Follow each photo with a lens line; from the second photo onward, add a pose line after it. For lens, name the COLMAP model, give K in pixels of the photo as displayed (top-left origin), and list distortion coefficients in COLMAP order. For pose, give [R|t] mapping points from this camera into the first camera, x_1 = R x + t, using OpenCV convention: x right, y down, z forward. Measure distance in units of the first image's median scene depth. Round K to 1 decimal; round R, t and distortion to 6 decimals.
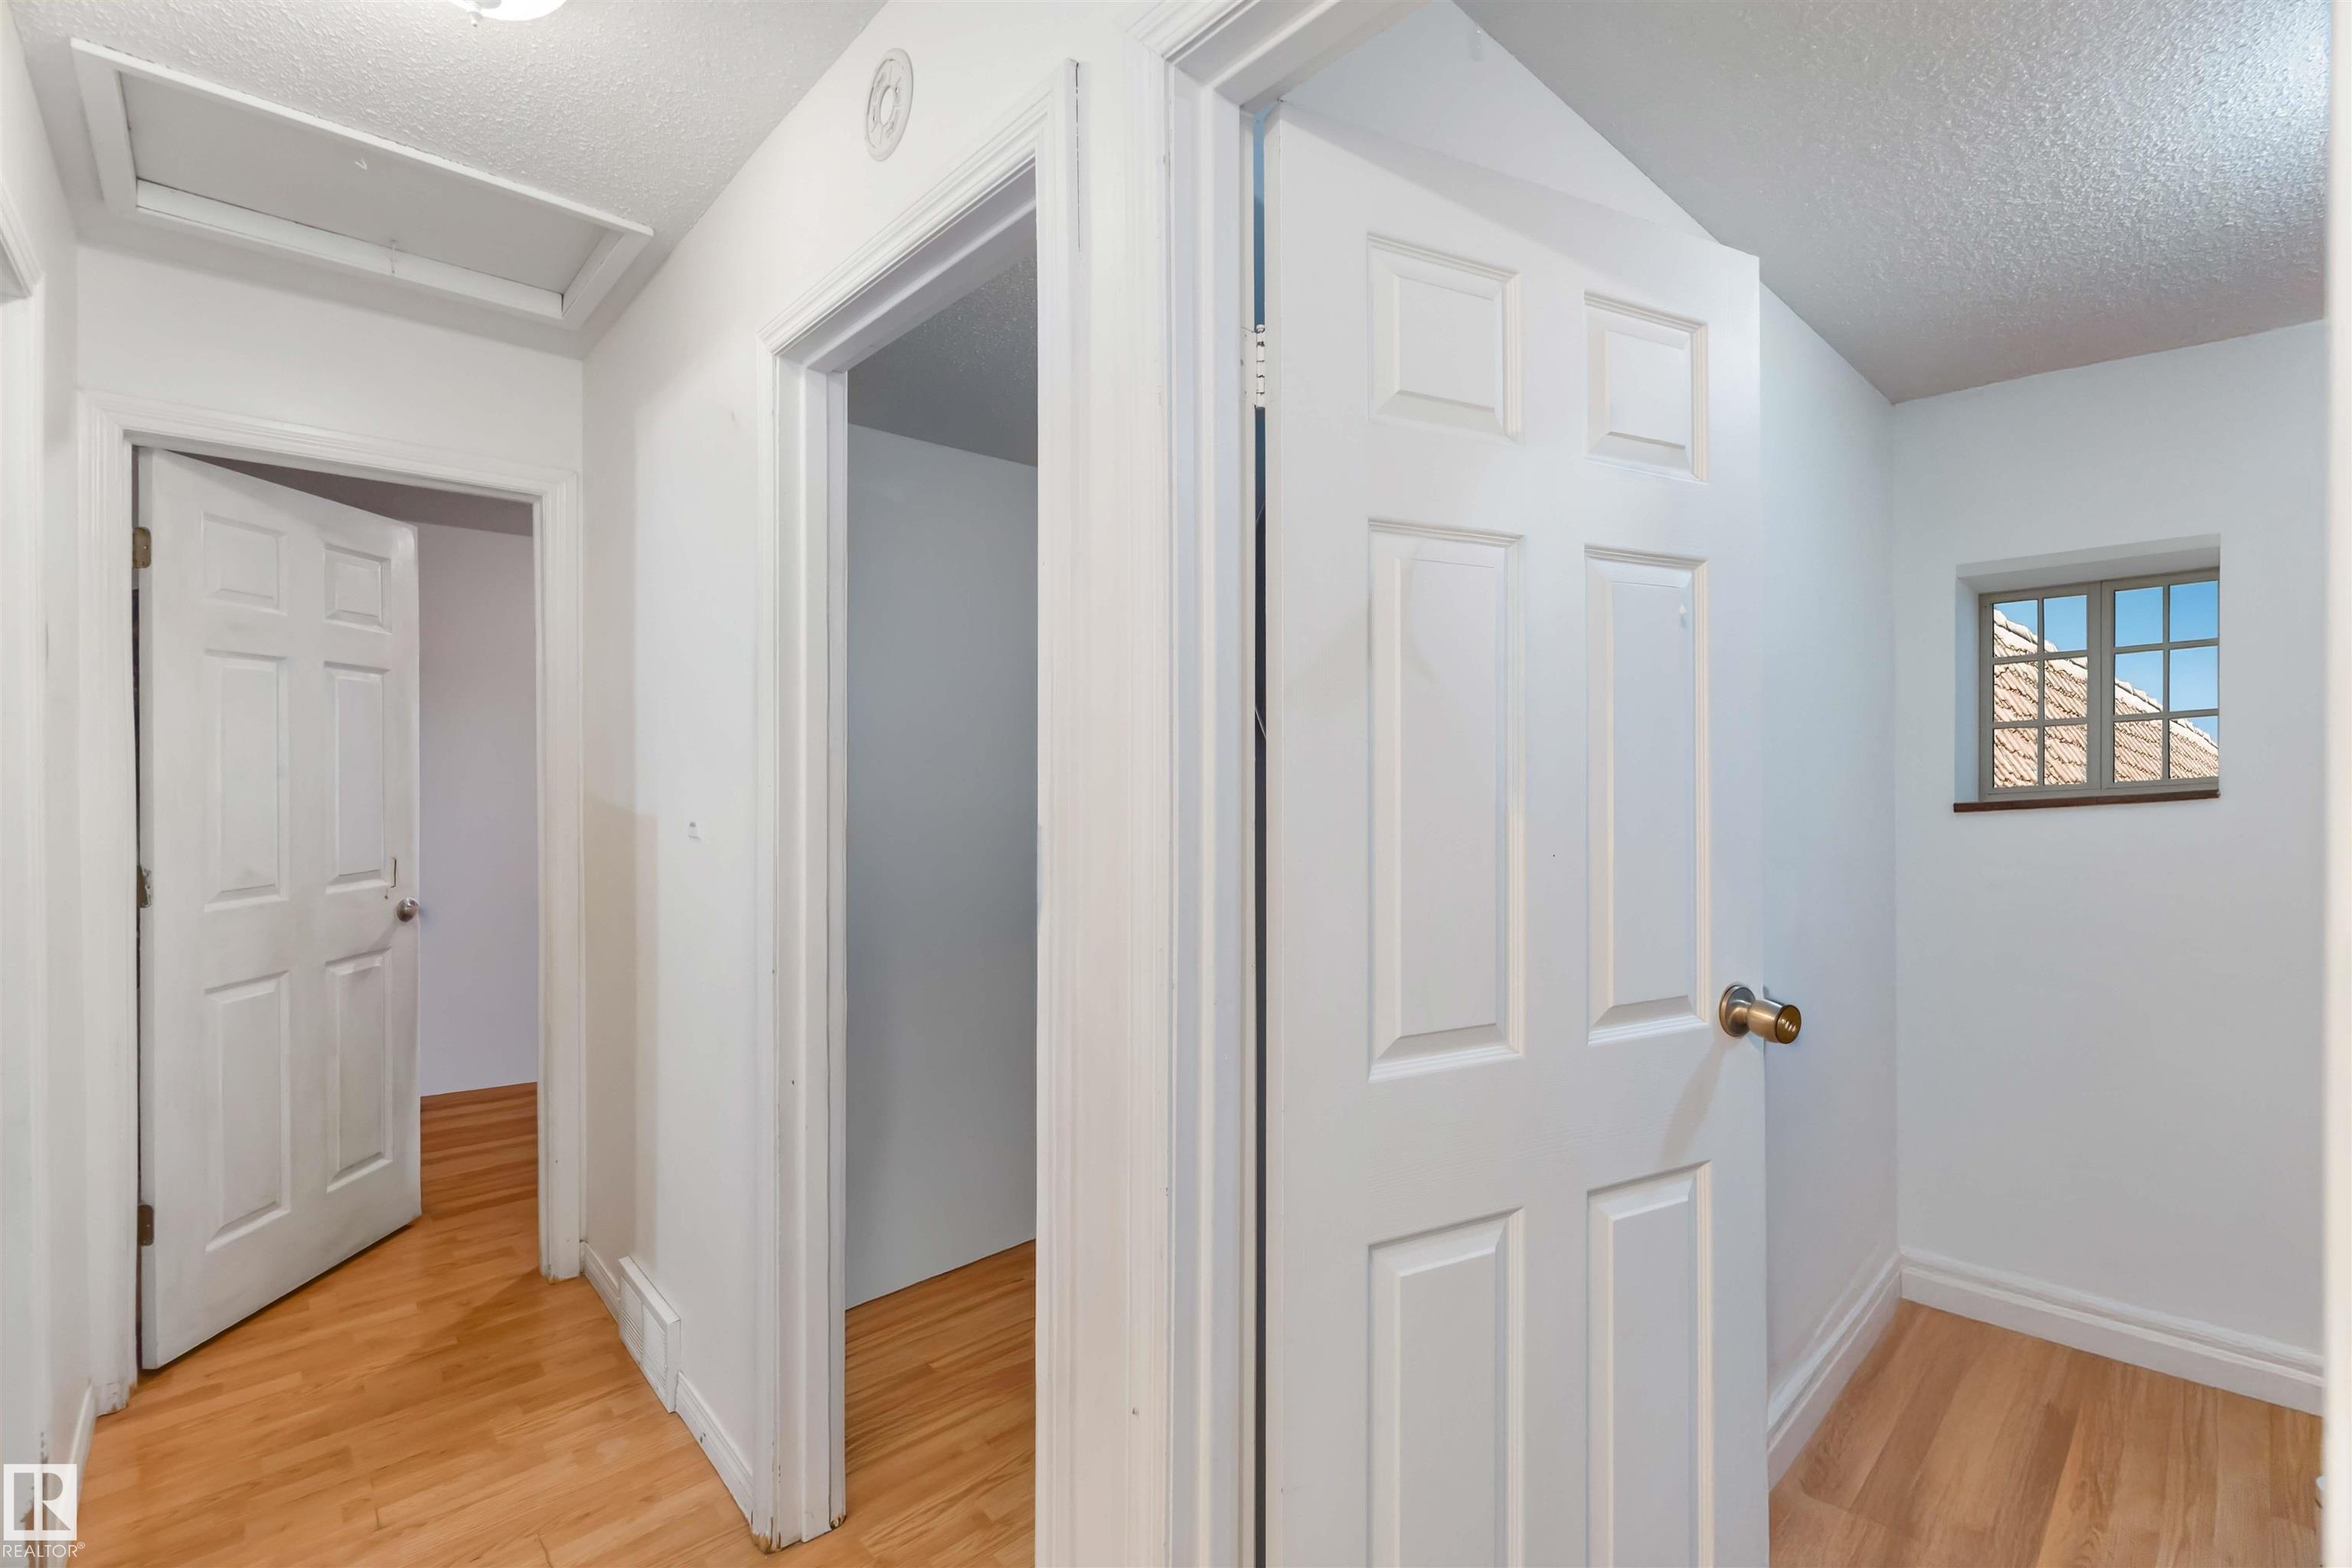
lens RADIAL K [[1029.8, 0, 1177.7], [0, 1029.8, 773.9], [0, 0, 1]] dist [-0.001654, 0.000394]
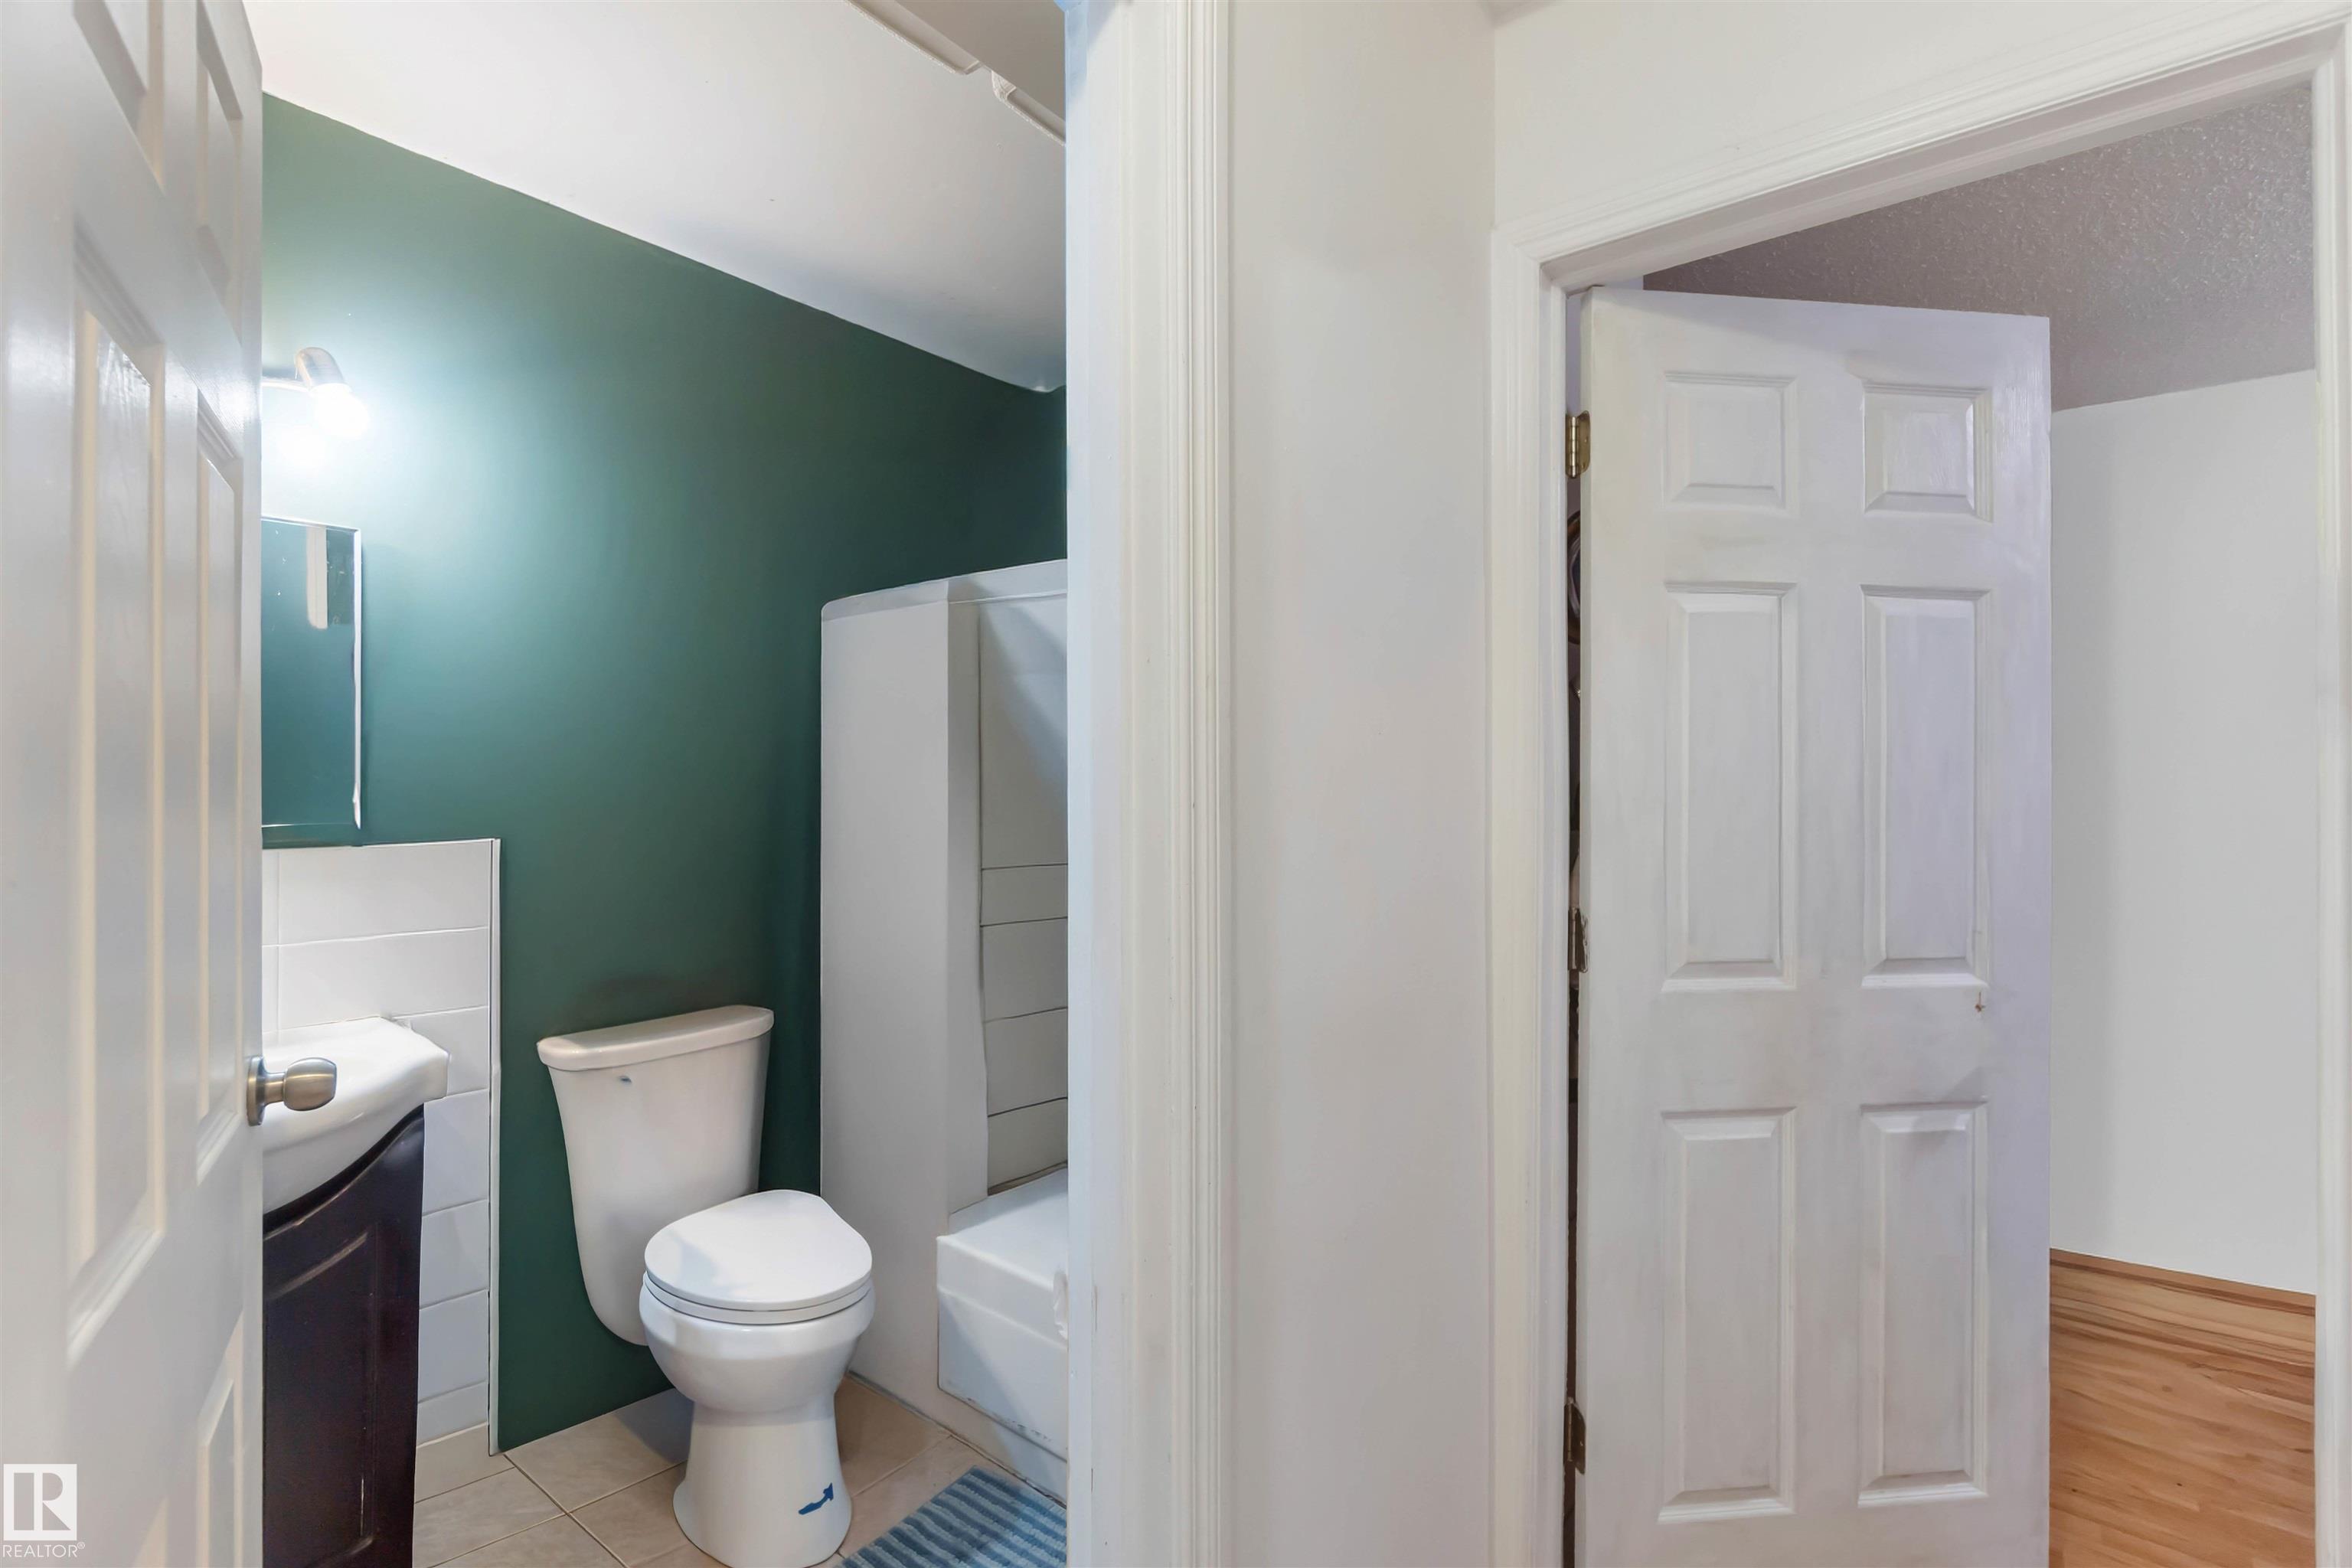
lens RADIAL K [[1029.8, 0, 1173.3], [0, 1029.8, 786.1], [0, 0, 1]] dist [-0.001654, 0.000394]
pose [[0.144669, -0.002888, -0.989476, -0.322677], [-0.013163, 0.999902, -0.004843, 0.011791], [0.989393, 0.013725, 0.144617, 0.551768]]
